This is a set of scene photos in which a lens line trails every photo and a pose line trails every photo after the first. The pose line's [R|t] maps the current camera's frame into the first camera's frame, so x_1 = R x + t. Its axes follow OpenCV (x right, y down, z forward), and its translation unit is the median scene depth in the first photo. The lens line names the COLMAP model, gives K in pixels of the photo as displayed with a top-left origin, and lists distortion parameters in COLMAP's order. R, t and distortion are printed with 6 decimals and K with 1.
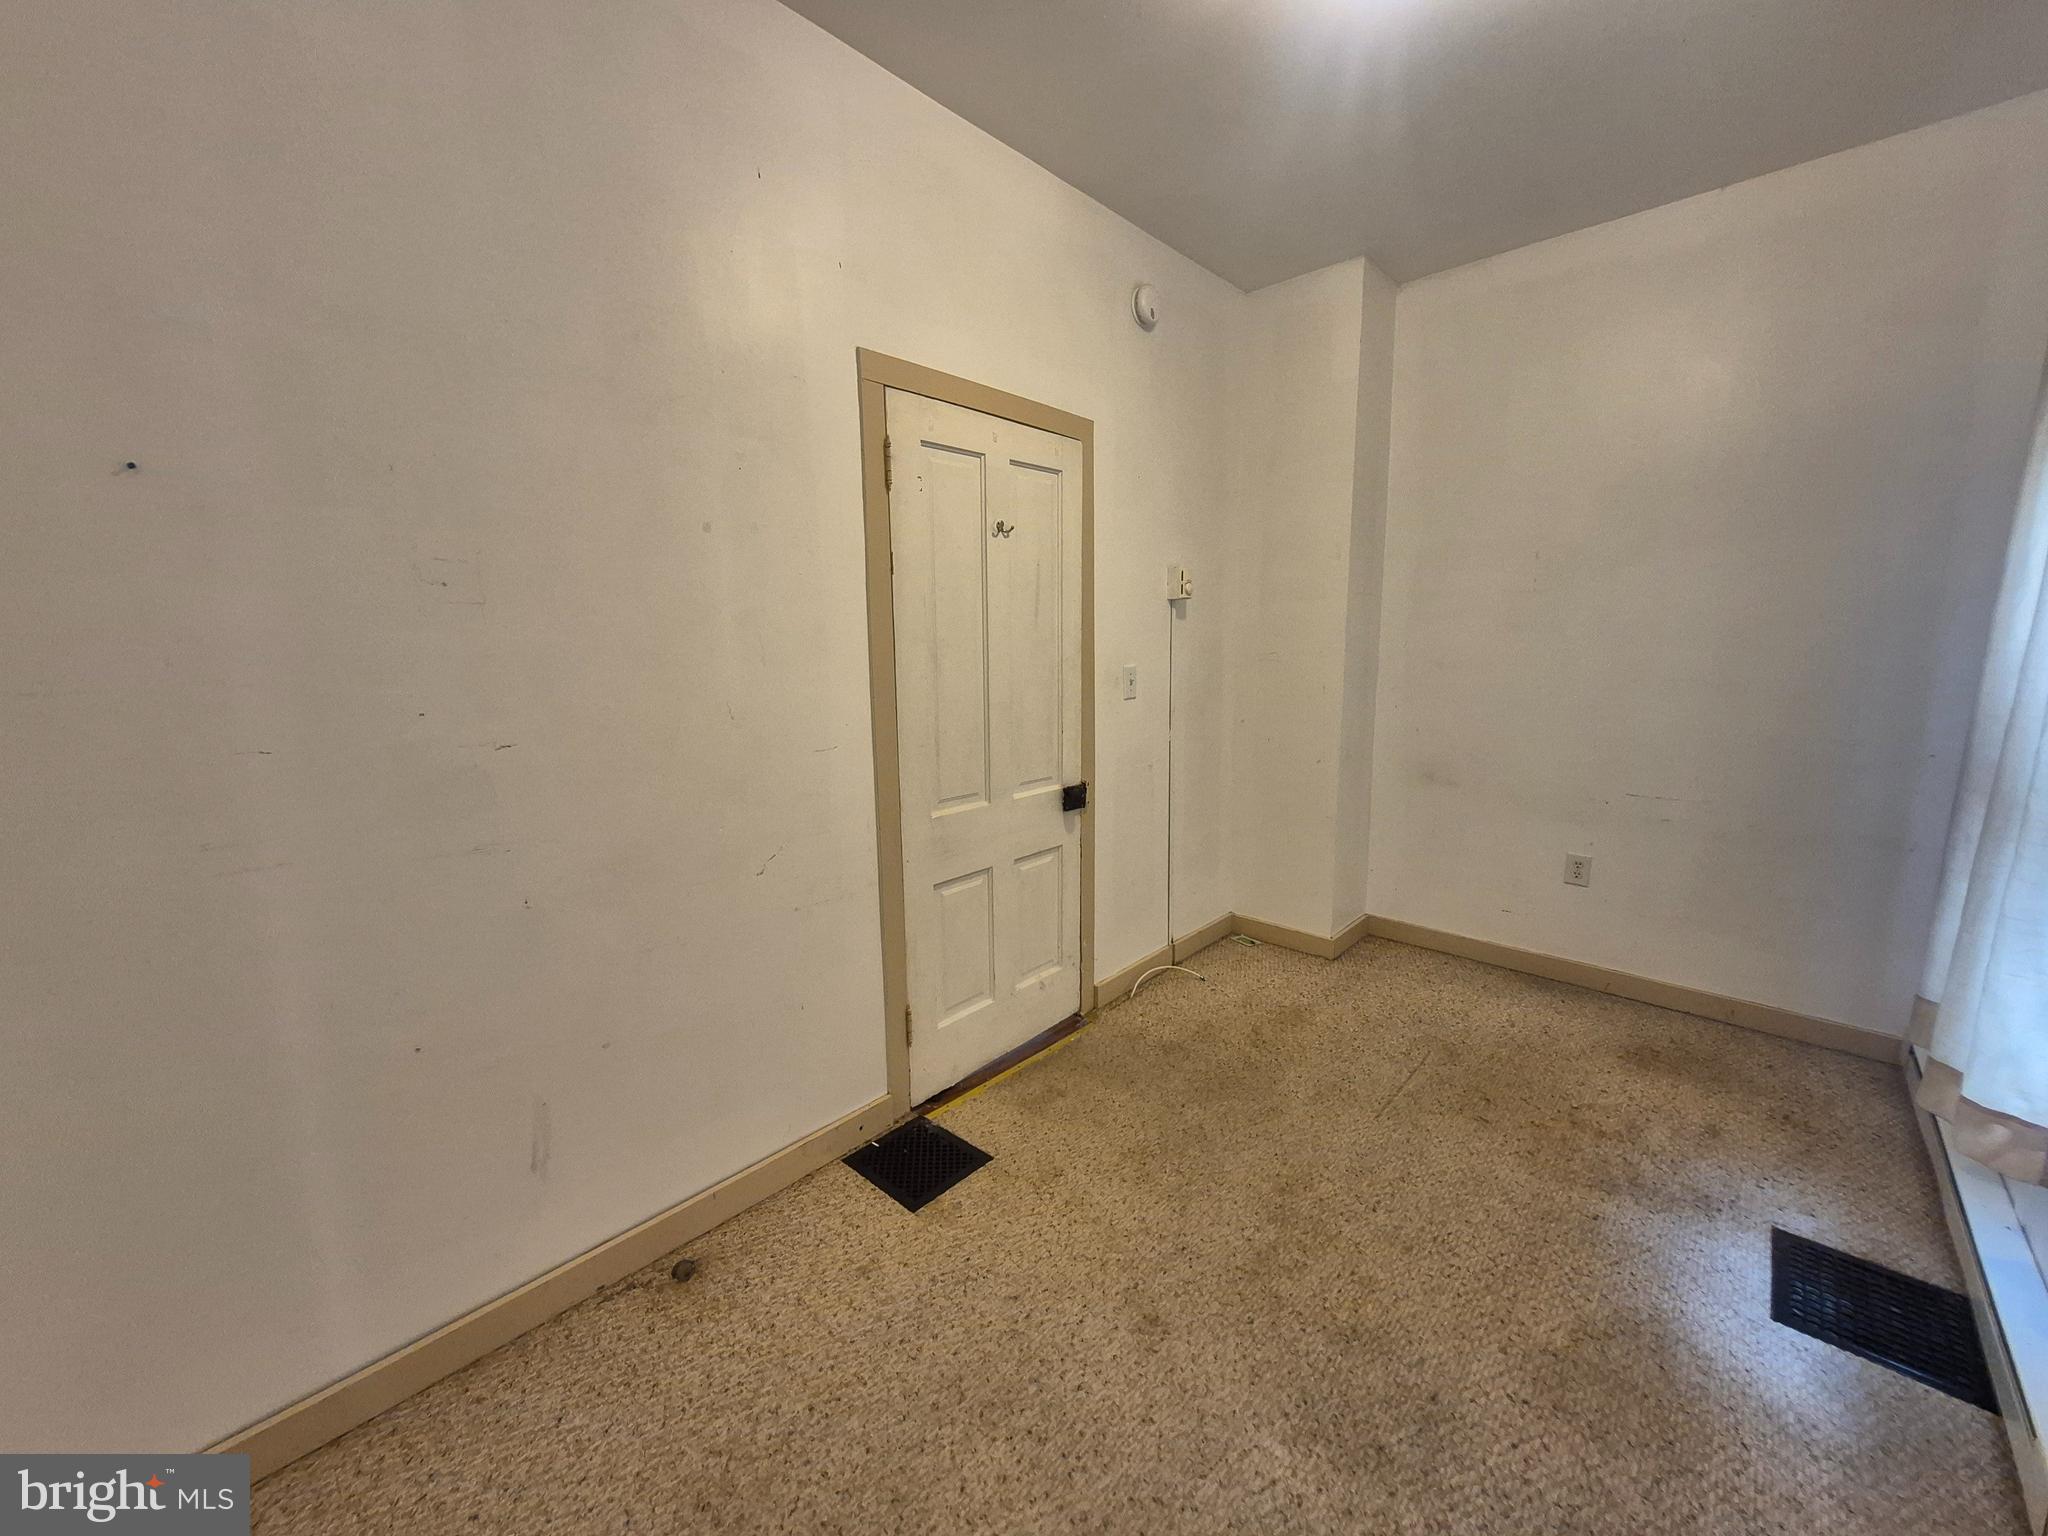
lens RADIAL K [[799.0, 0, 1016.8], [0, 799.0, 772.6], [0, 0, 1]] dist [0.006880, -0.002530]
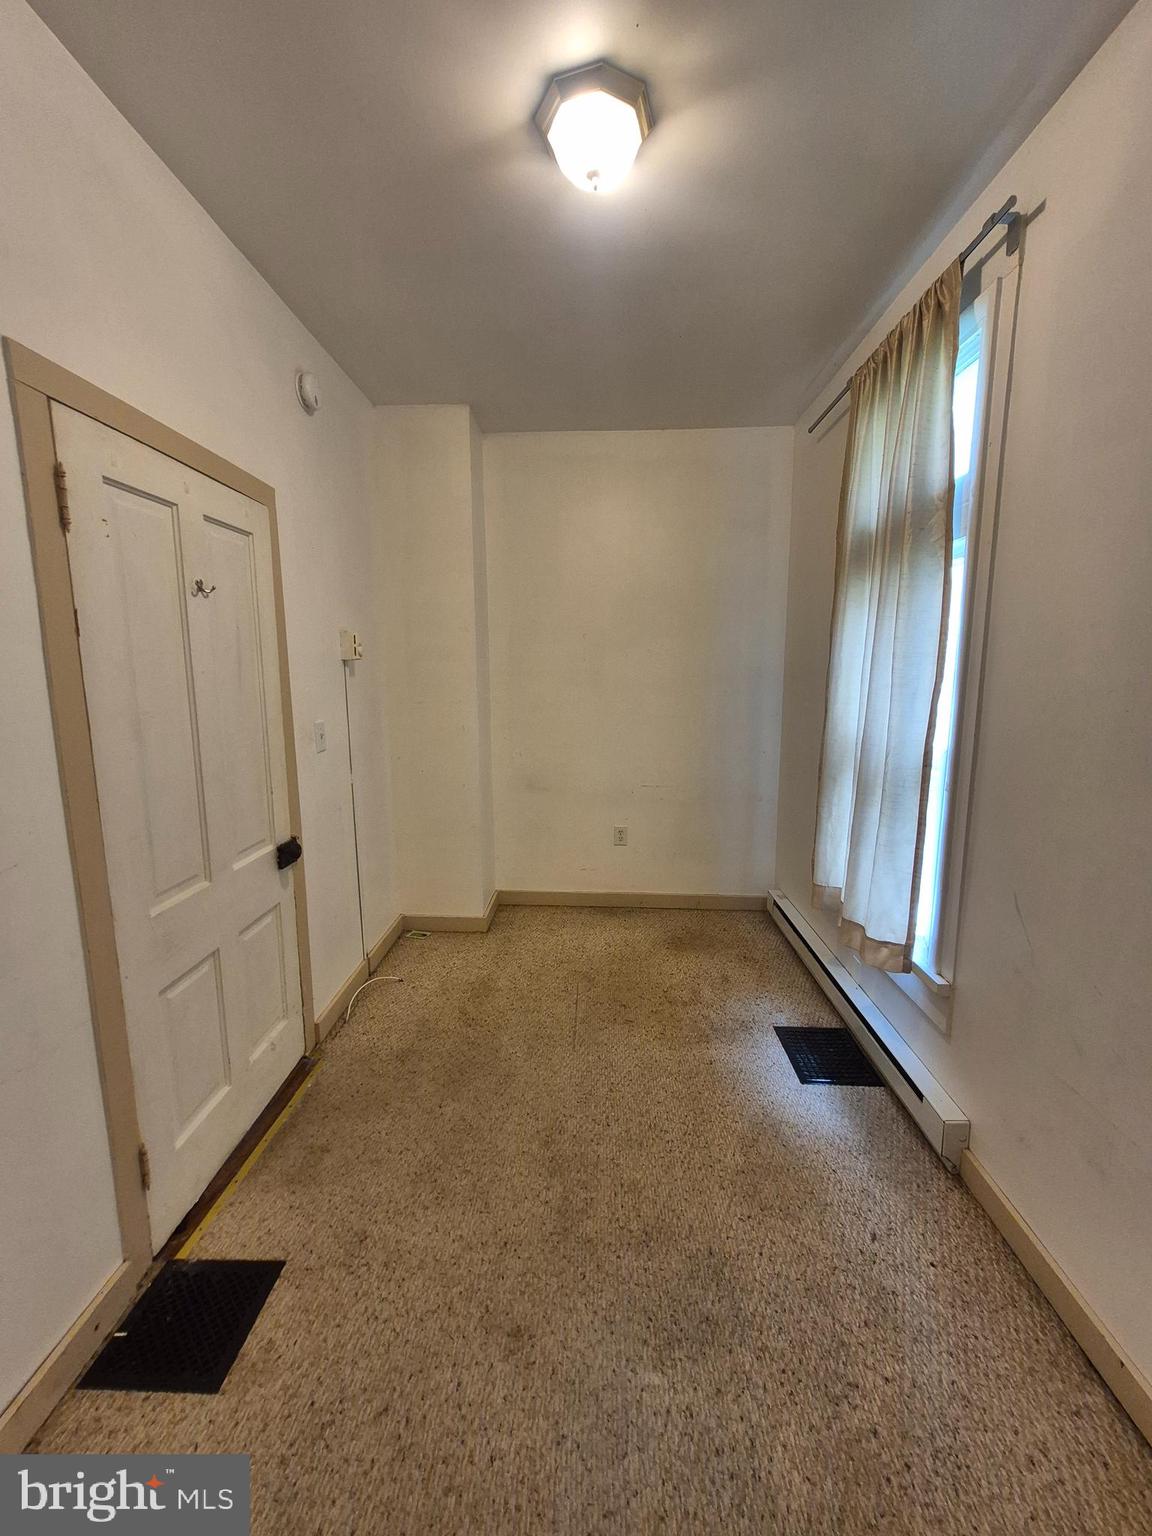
lens RADIAL K [[599.2, 0, 581.0], [0, 599.2, 764.7], [0, 0, 1]] dist [0.006880, -0.002530]
pose [[0.750950, -0.093161, 0.653755, -0.164151], [0.101579, 0.994512, 0.025038, -0.075042], [-0.652500, 0.047605, 0.756292, 0.197774]]
